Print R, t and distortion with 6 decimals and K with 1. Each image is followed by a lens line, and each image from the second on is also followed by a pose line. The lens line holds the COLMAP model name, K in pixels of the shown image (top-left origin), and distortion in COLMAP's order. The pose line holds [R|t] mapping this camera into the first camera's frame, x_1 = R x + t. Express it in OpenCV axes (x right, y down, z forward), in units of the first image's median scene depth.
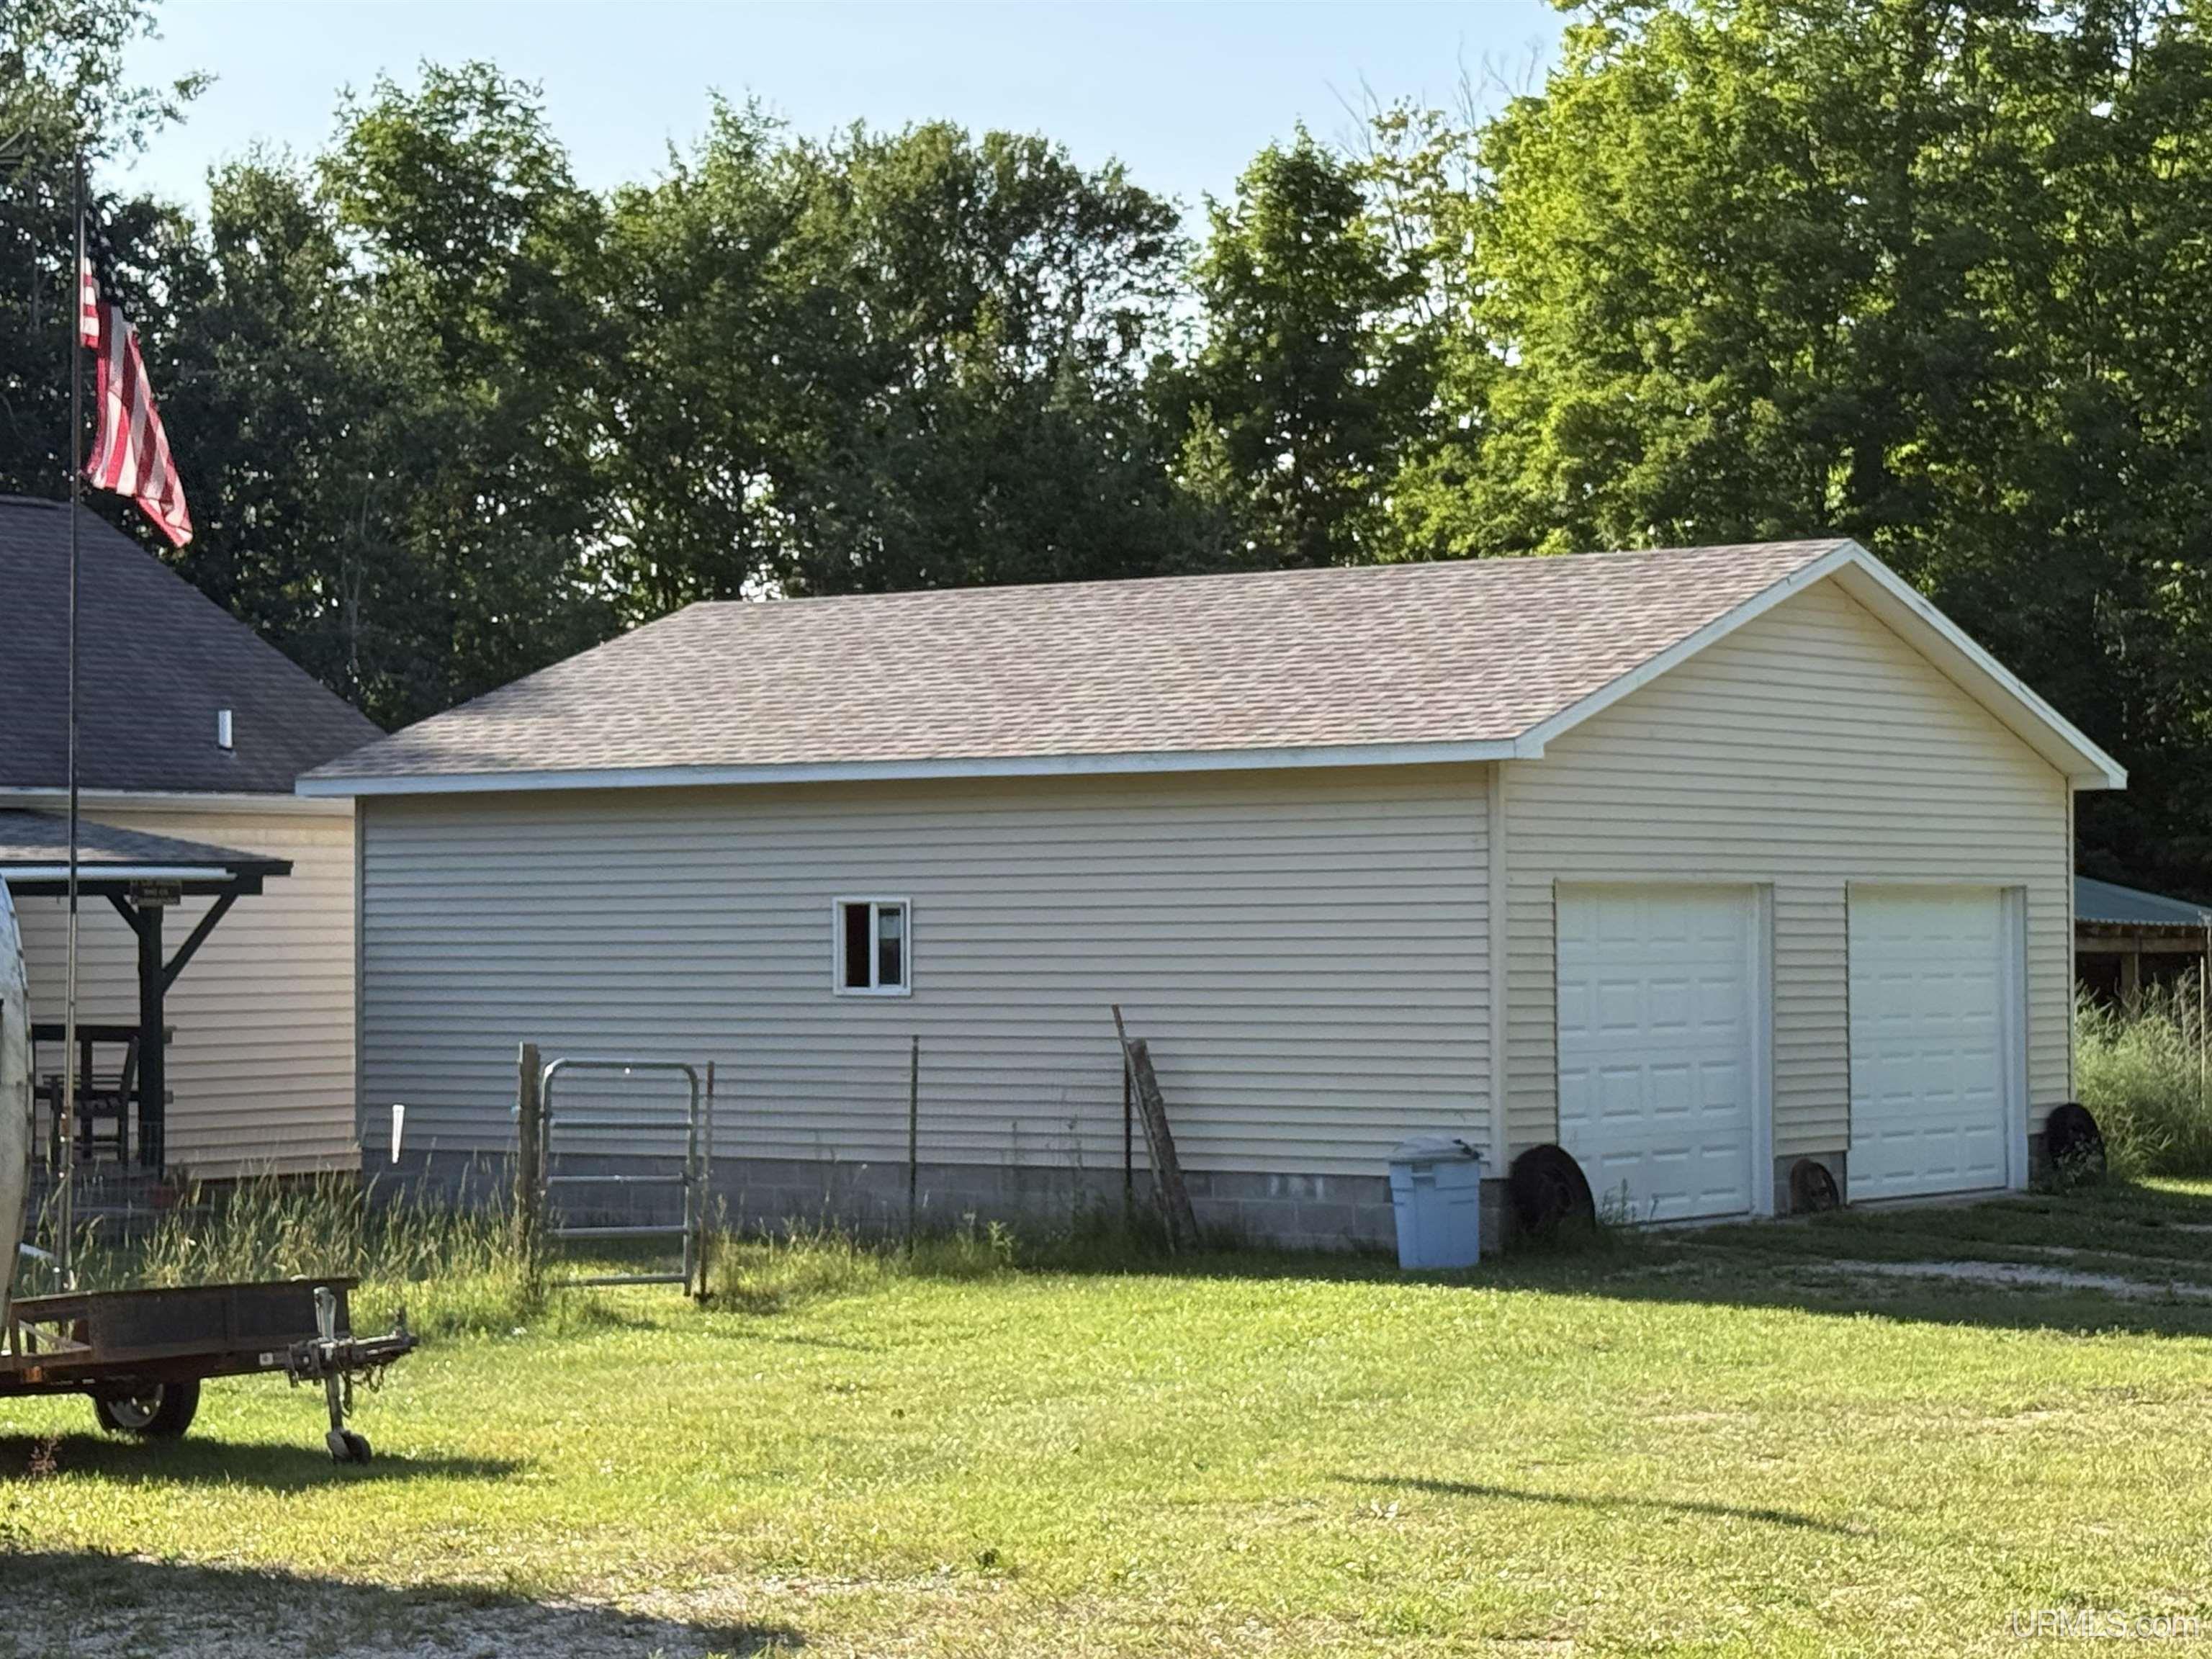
lens RADIAL K [[4734.8, 0, 1106.0], [0, 4734.8, 829.5], [0, 0, 1]] dist [0.057589, 0.427054]
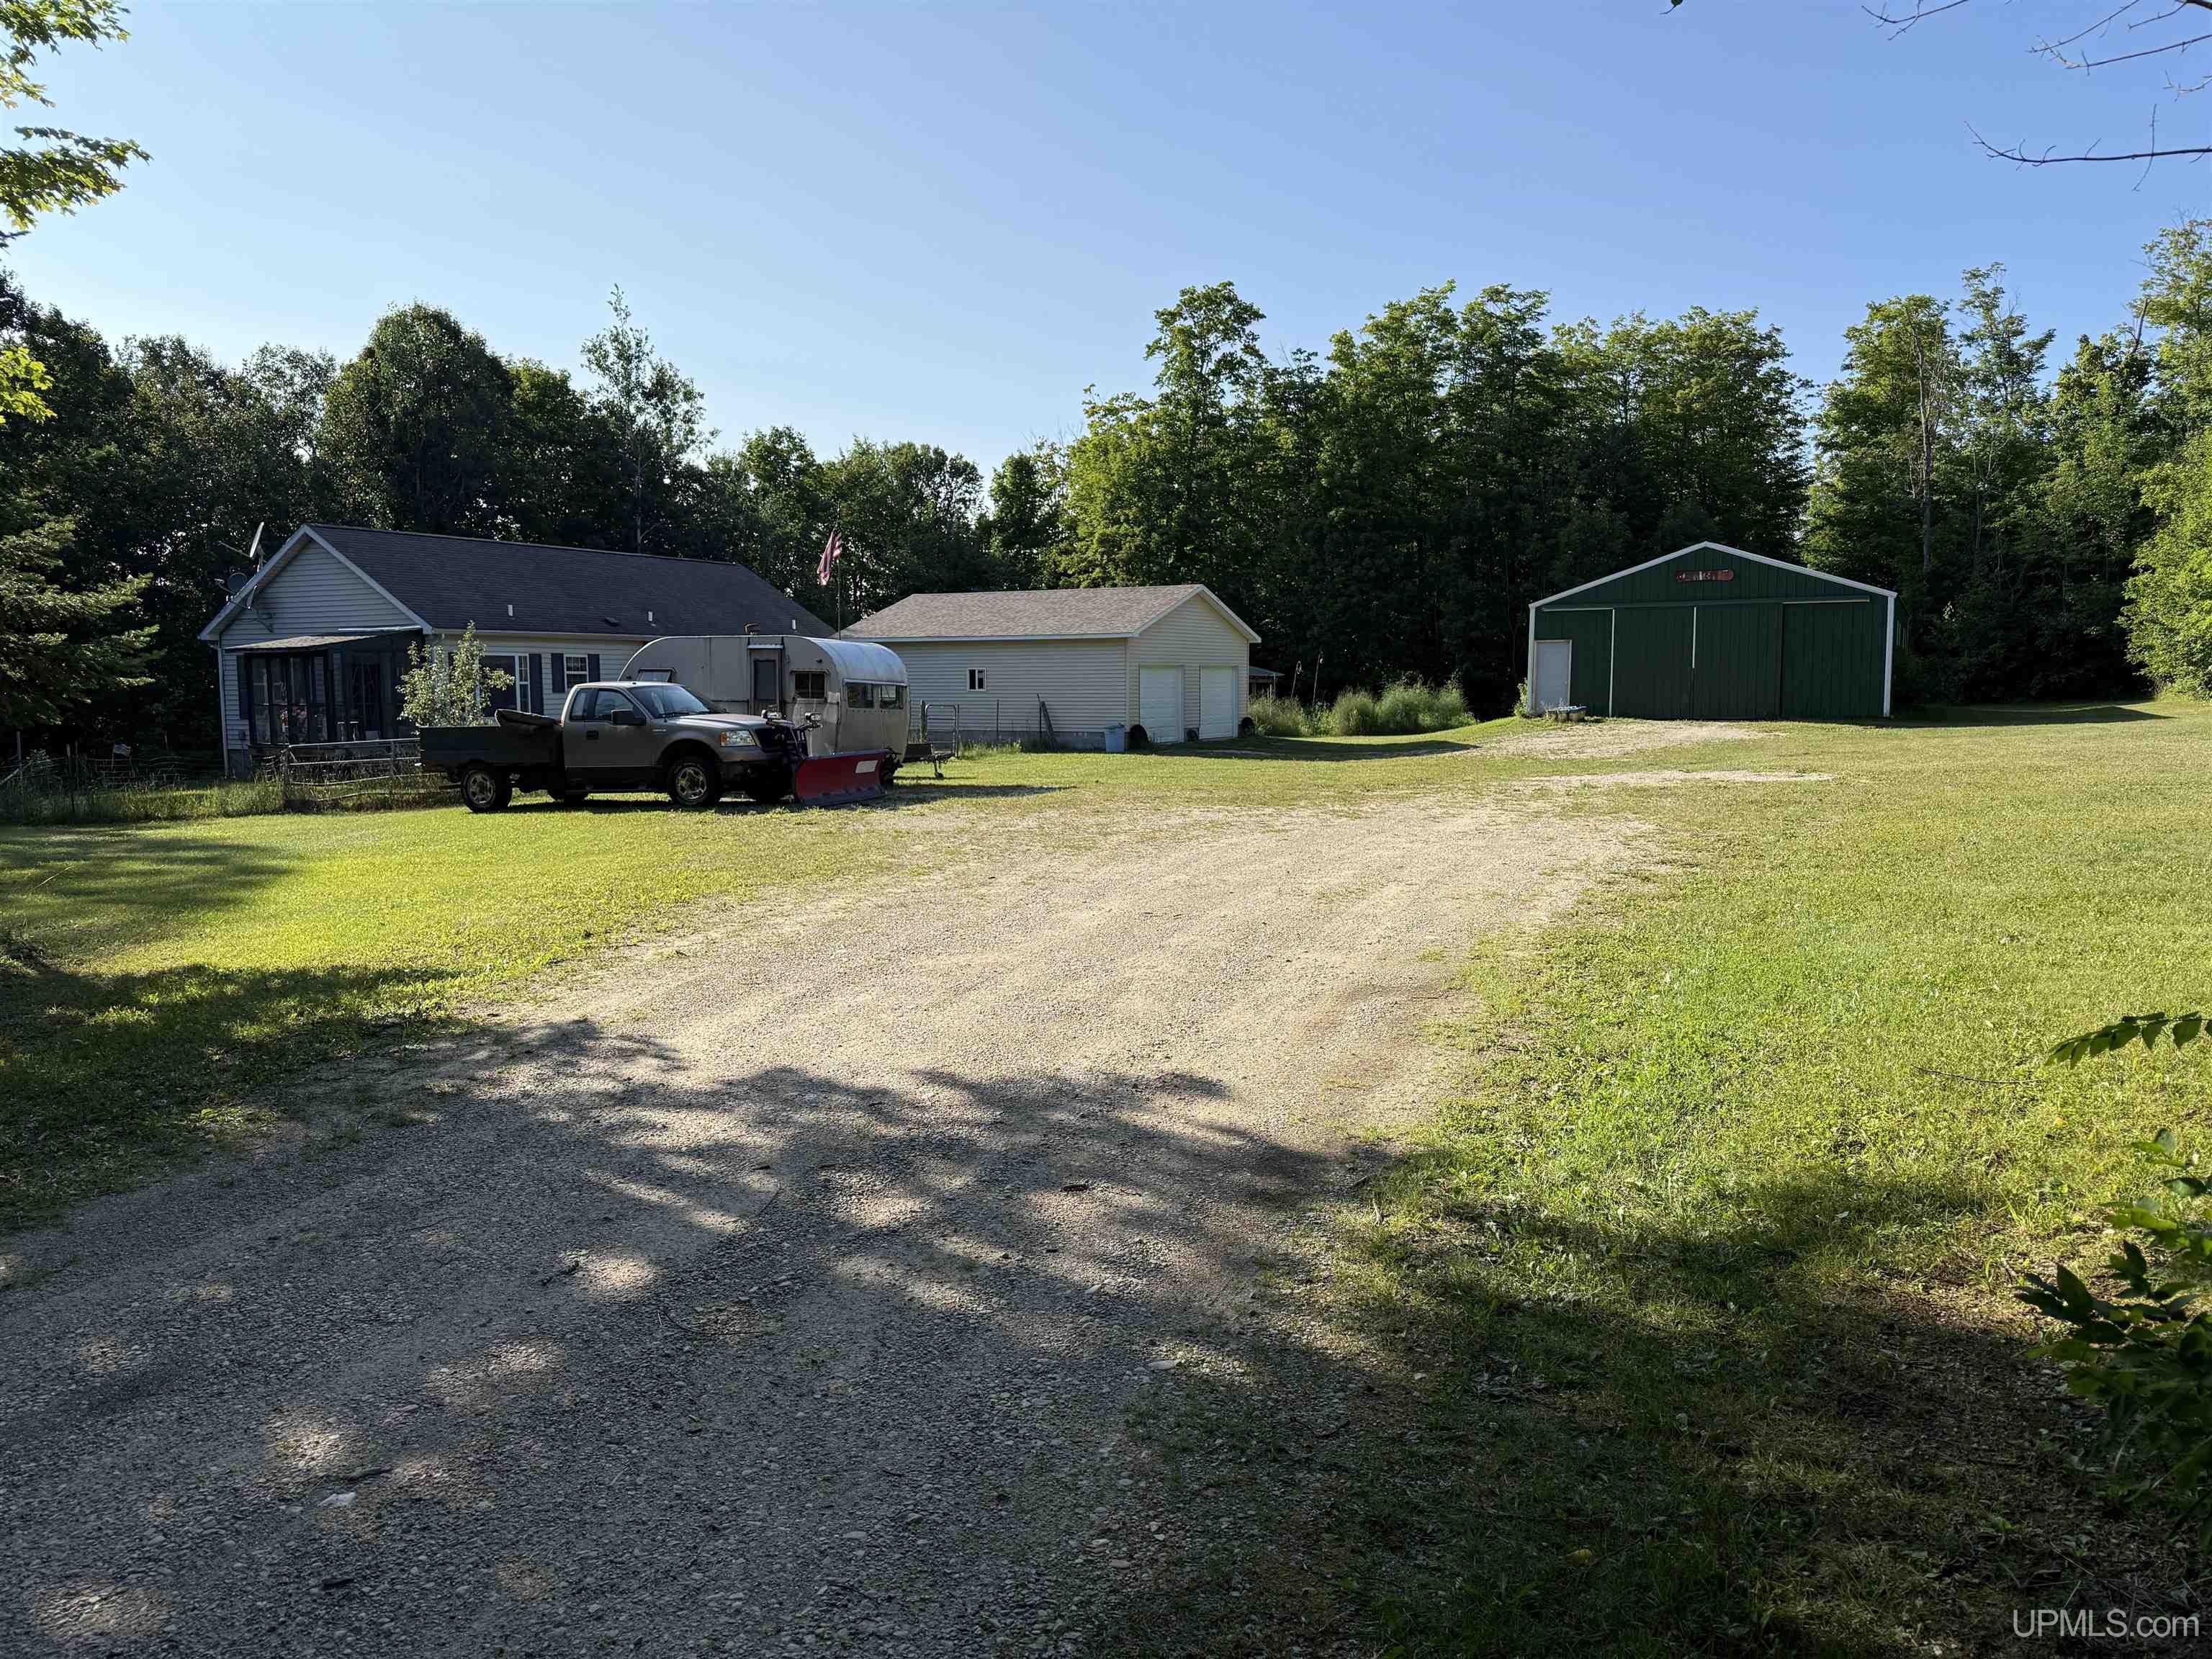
lens RADIAL K [[1556.0, 0, 1106.0], [0, 1556.0, 829.5], [0, 0, 1]] dist [0.092928, -0.125341]
pose [[0.990565, -0.012534, 0.136466, -0.064934], [-0.003389, 0.993263, 0.115829, -0.002110], [-0.136998, -0.115199, 0.983850, -0.209237]]
